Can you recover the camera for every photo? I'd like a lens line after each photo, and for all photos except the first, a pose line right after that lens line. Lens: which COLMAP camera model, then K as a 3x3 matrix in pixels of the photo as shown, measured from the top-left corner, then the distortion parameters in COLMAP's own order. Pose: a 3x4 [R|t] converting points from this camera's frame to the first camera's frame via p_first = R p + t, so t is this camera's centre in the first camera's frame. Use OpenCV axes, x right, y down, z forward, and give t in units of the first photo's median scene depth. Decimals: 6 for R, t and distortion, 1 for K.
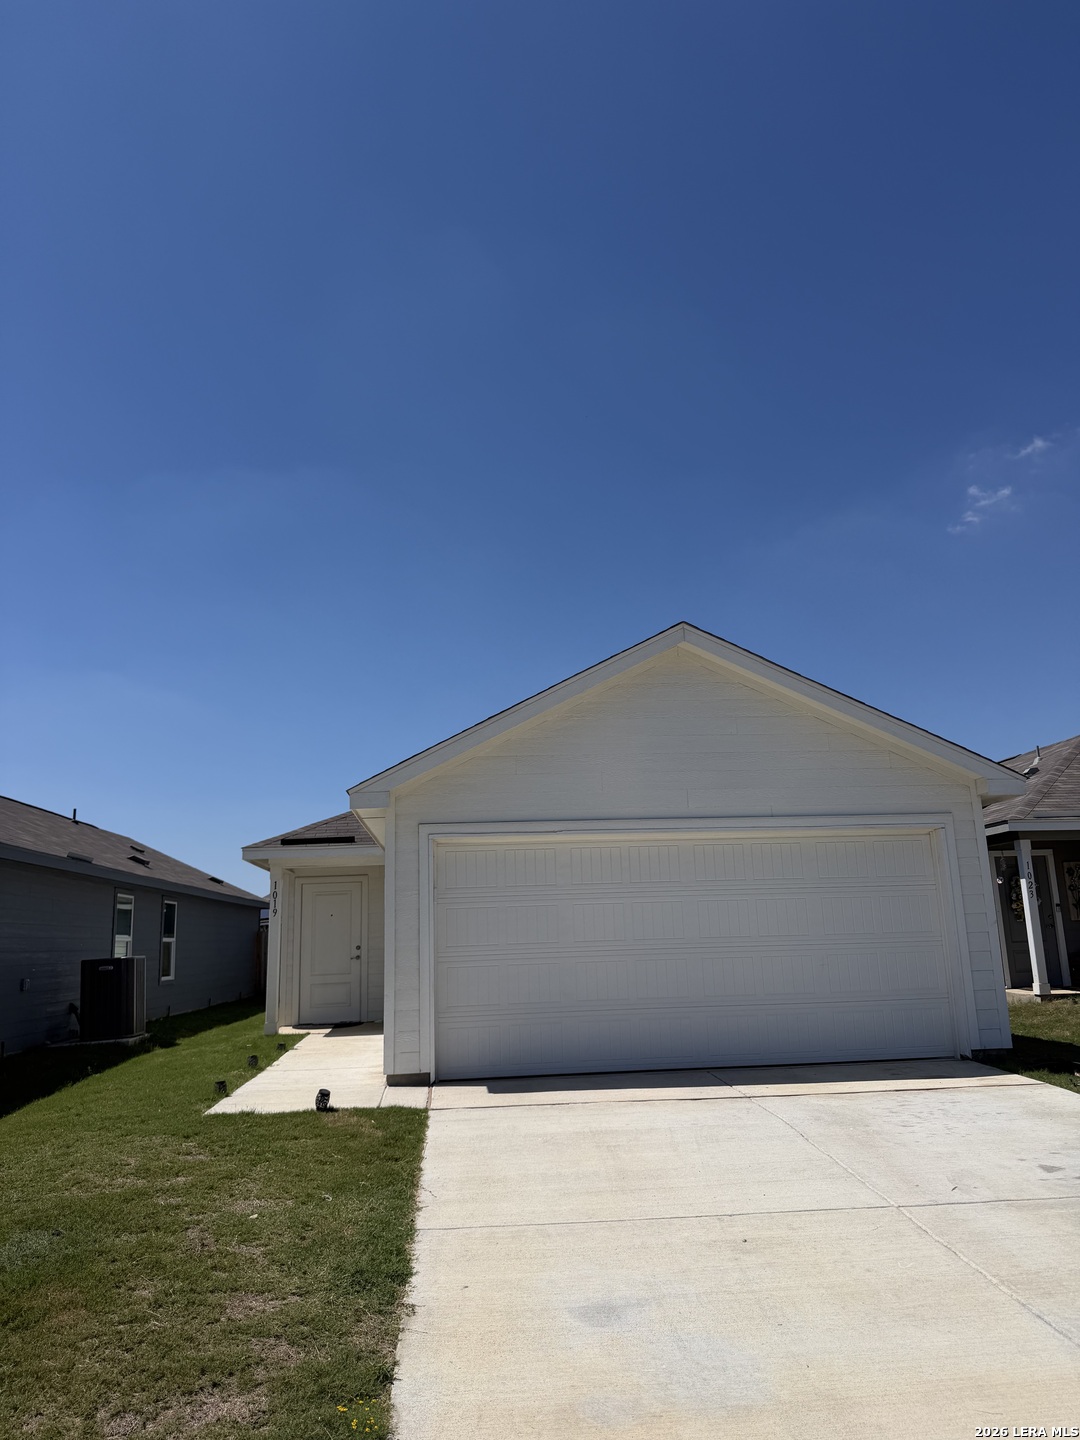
lens RADIAL K [[1034.8, 0, 540.0], [0, 1034.8, 720.0], [0, 0, 1]] dist [0.056331, -0.053837]
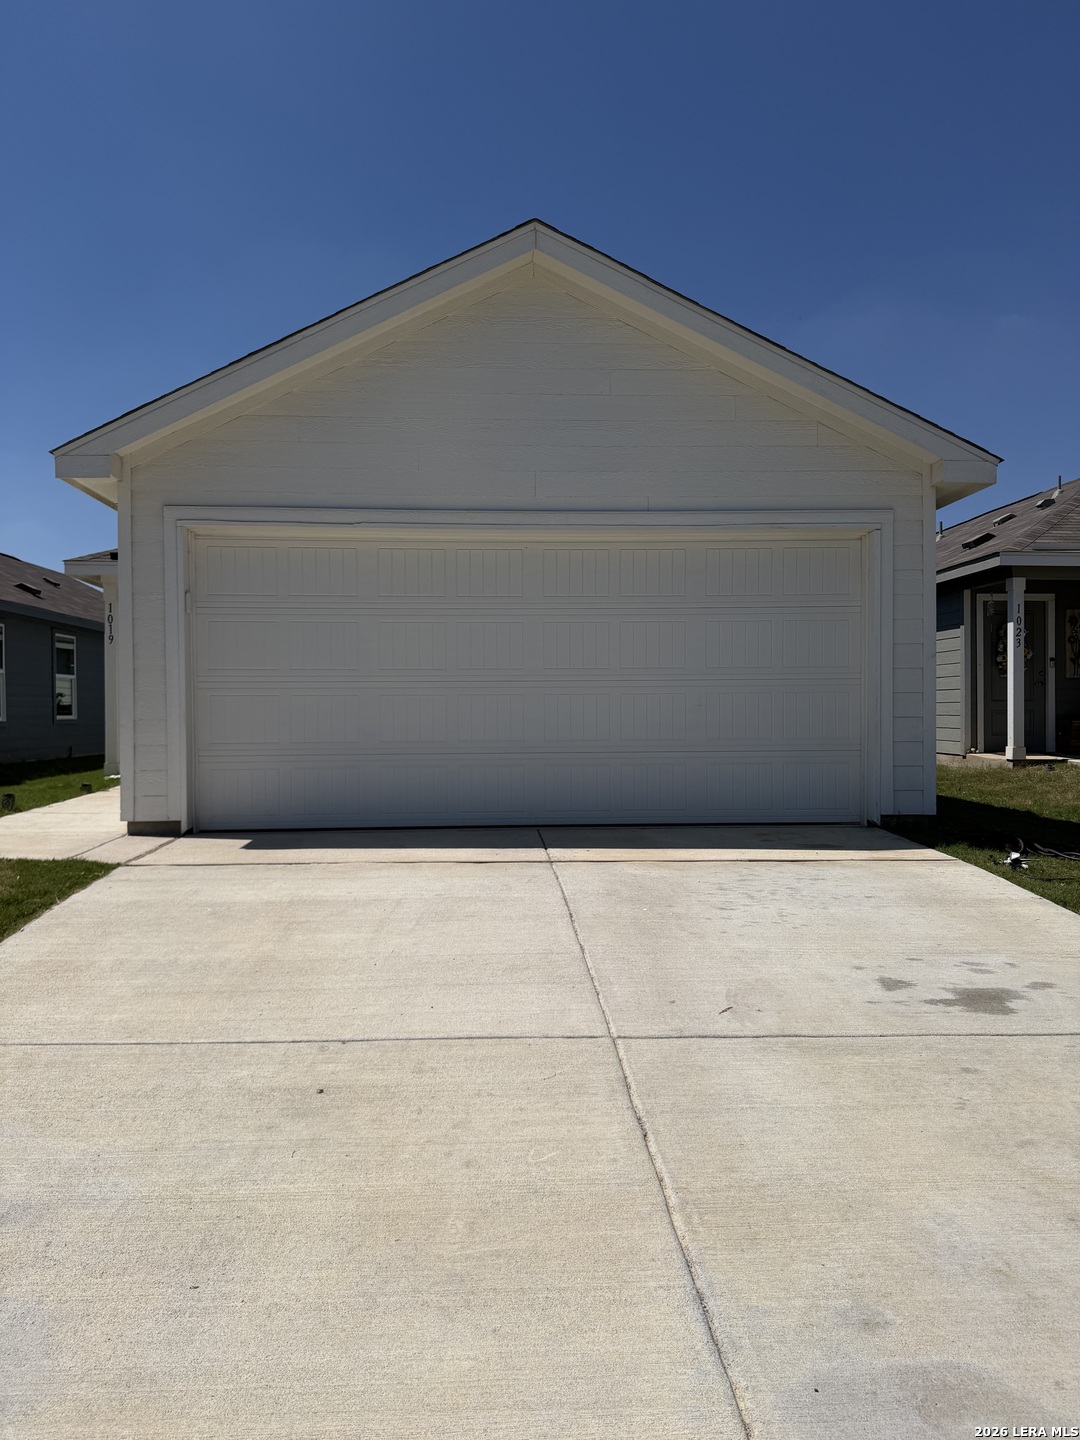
lens RADIAL K [[1040.2, 0, 508.7], [0, 1040.2, 720.8], [0, 0, 1]] dist [0.059607, -0.099163]
pose [[0.998370, 0.030093, -0.048500, 0.168769], [-0.018643, 0.975045, 0.221225, 0.078075], [0.053948, -0.219960, 0.974016, 0.237711]]
